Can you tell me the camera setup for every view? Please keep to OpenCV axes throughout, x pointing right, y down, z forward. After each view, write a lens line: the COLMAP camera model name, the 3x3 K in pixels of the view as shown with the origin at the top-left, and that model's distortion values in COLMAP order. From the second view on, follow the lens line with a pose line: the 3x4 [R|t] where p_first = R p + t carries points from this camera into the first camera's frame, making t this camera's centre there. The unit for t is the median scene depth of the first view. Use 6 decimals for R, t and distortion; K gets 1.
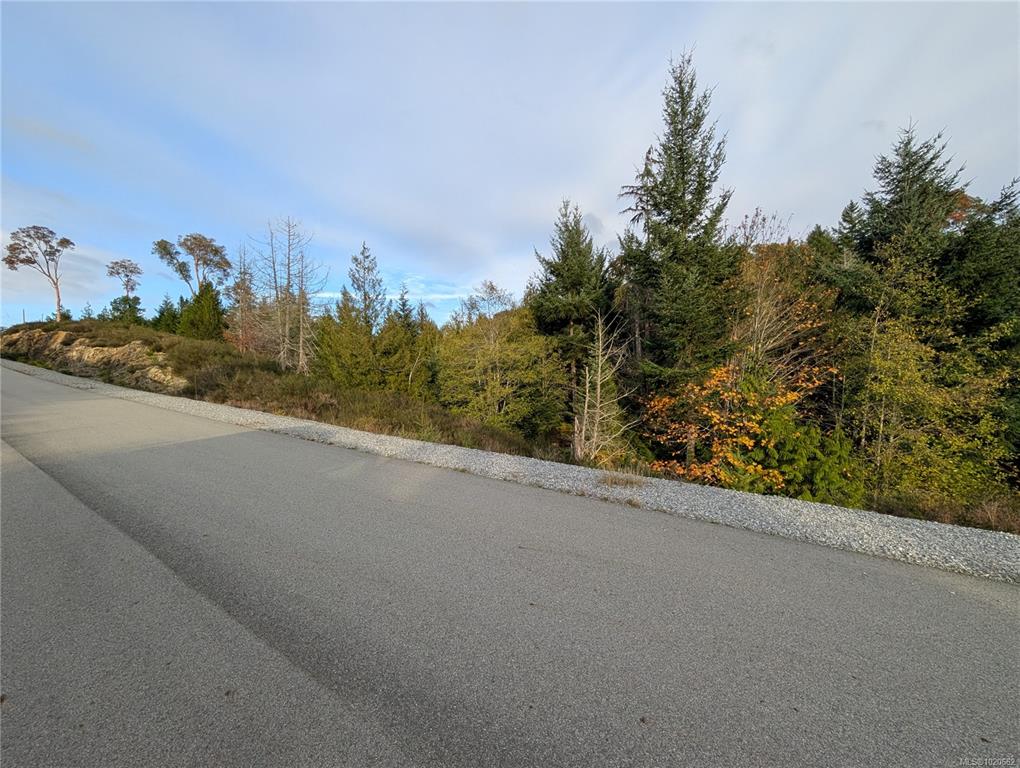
lens RADIAL K [[383.8, 0, 511.8], [0, 383.8, 385.2], [0, 0, 1]] dist [-0.003982, 0.001476]
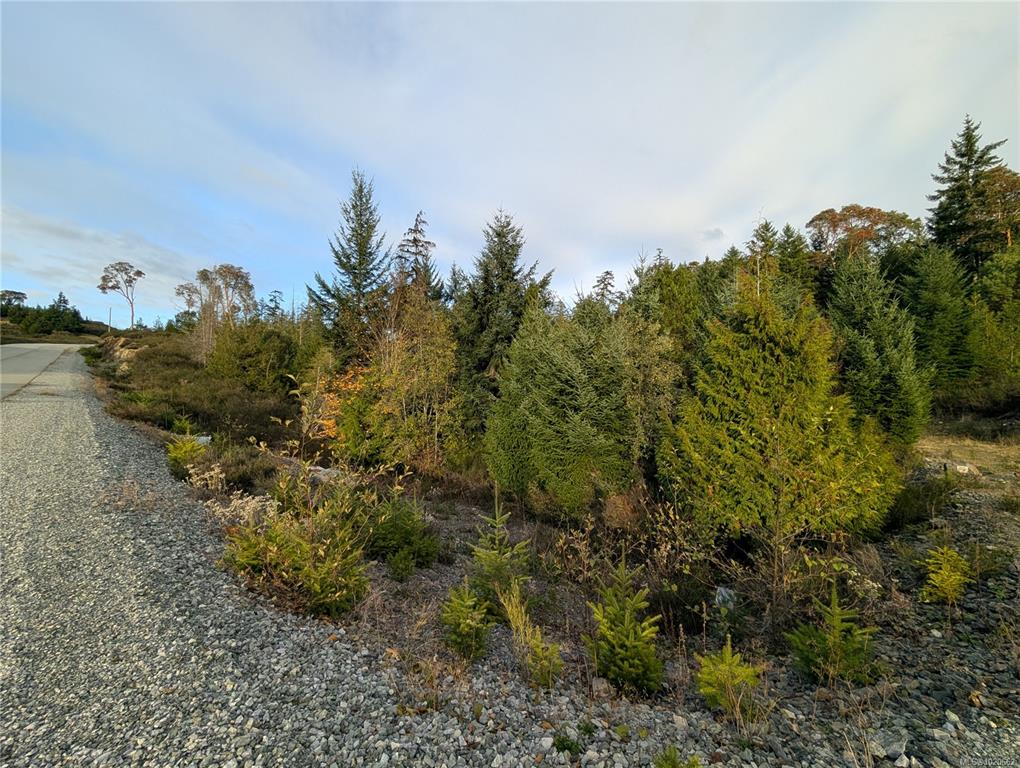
lens RADIAL K [[383.8, 0, 512.0], [0, 383.8, 381.8], [0, 0, 1]] dist [-0.003982, 0.001476]
pose [[0.985155, 0.031868, -0.168686, 1.410851], [-0.037097, 0.998921, -0.027943, 0.025033], [0.167614, 0.033786, 0.985274, -0.427673]]
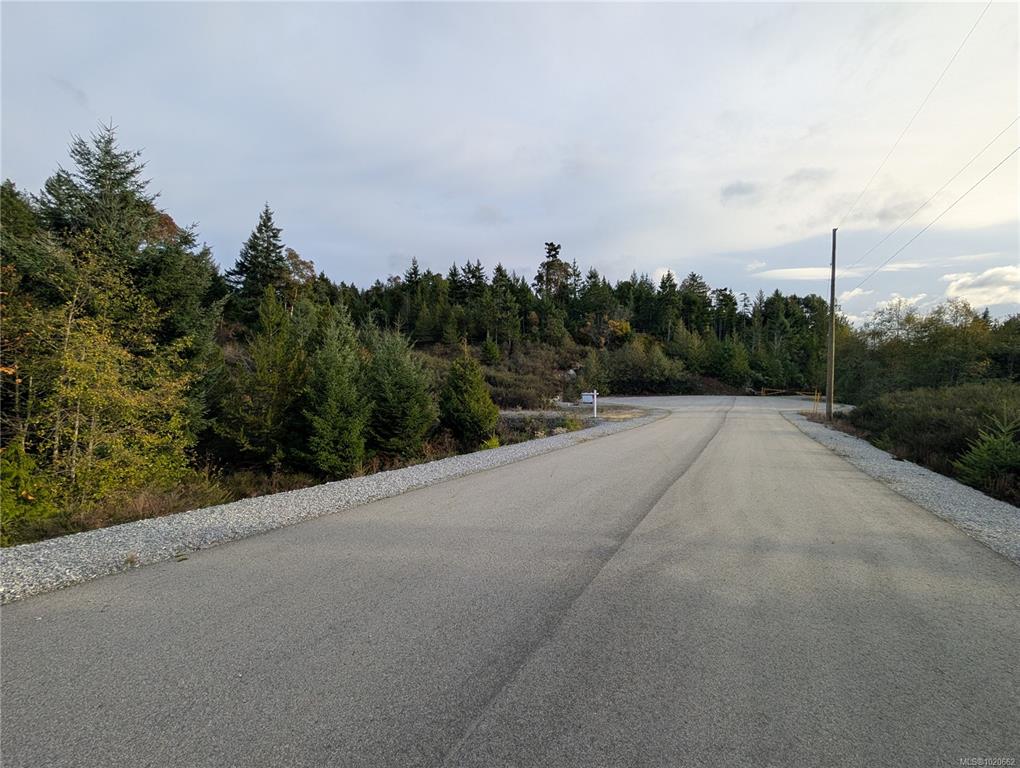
lens RADIAL K [[383.8, 0, 512.7], [0, 383.8, 387.0], [0, 0, 1]] dist [-0.003982, 0.001476]
pose [[-0.013378, -0.006275, 0.999891, 0.034256], [0.006402, 0.999959, 0.006361, -0.002245], [-0.999890, 0.006486, -0.013338, -0.020333]]
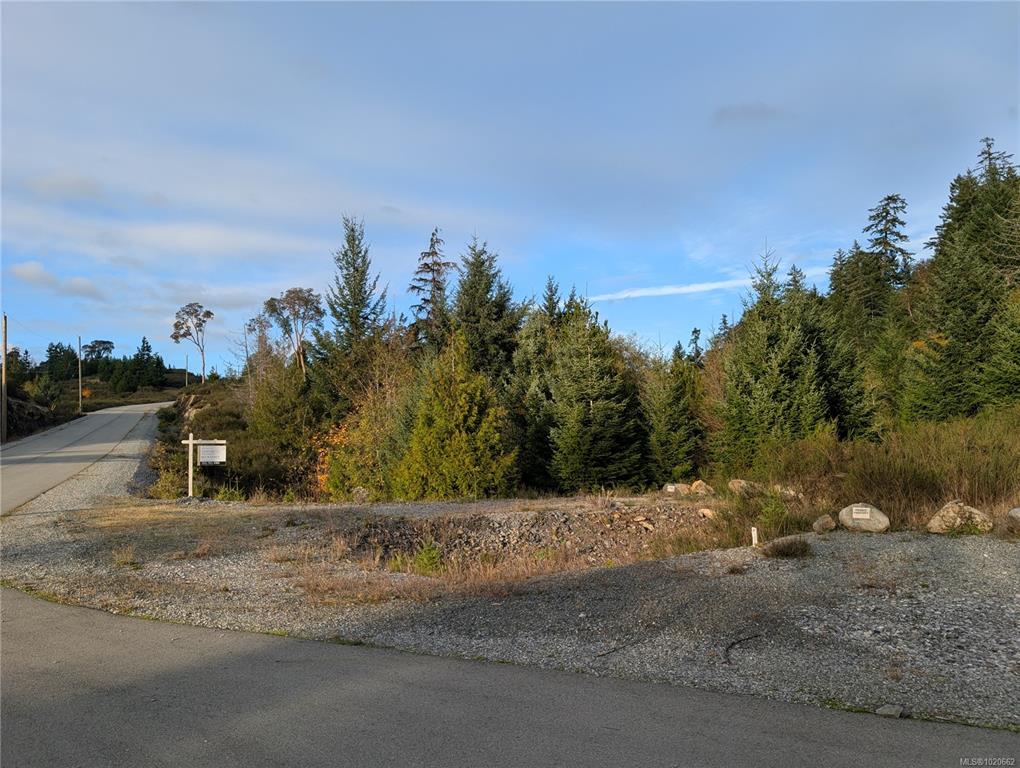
lens RADIAL K [[729.3, 0, 503.1], [0, 729.3, 391.7], [0, 0, 1]] dist [0.020558, -0.012477]
pose [[0.831722, -0.043982, -0.553448, 2.605716], [0.008884, 0.997784, -0.065941, 0.027941], [0.555121, 0.049928, 0.830270, -1.051843]]
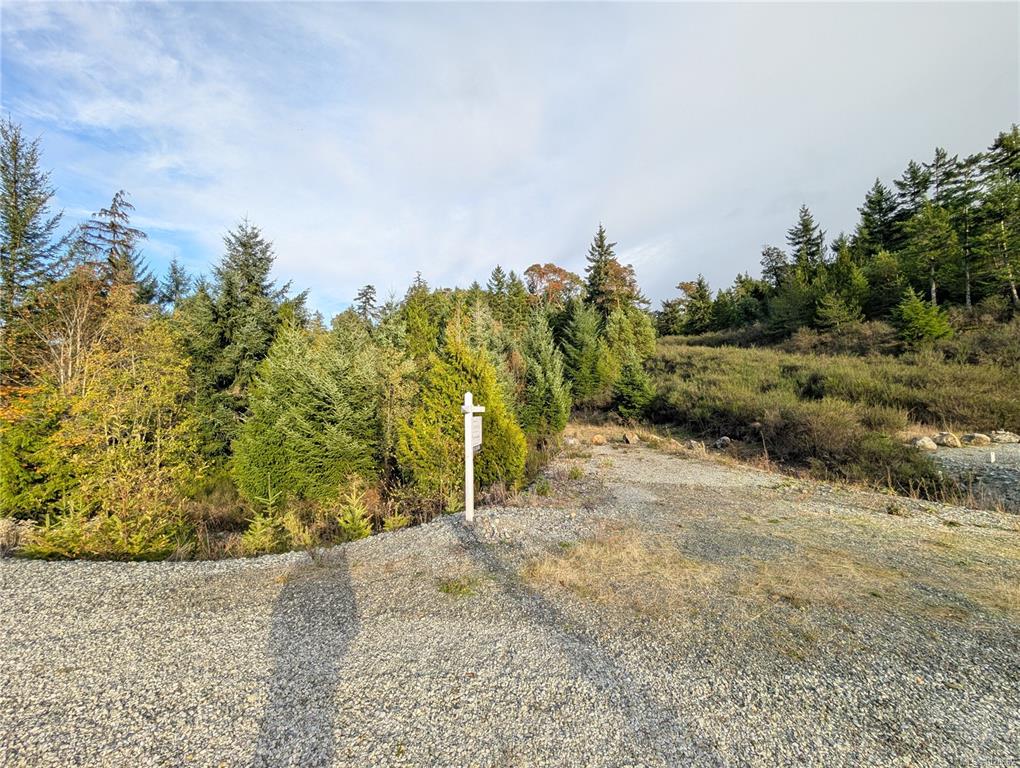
lens RADIAL K [[383.8, 0, 511.4], [0, 383.8, 384.1], [0, 0, 1]] dist [-0.003982, 0.001476]
pose [[0.912622, 0.016362, 0.408478, 1.421573], [0.010989, 0.997856, -0.064523, 0.026621], [-0.408657, 0.063374, 0.910485, -0.642438]]
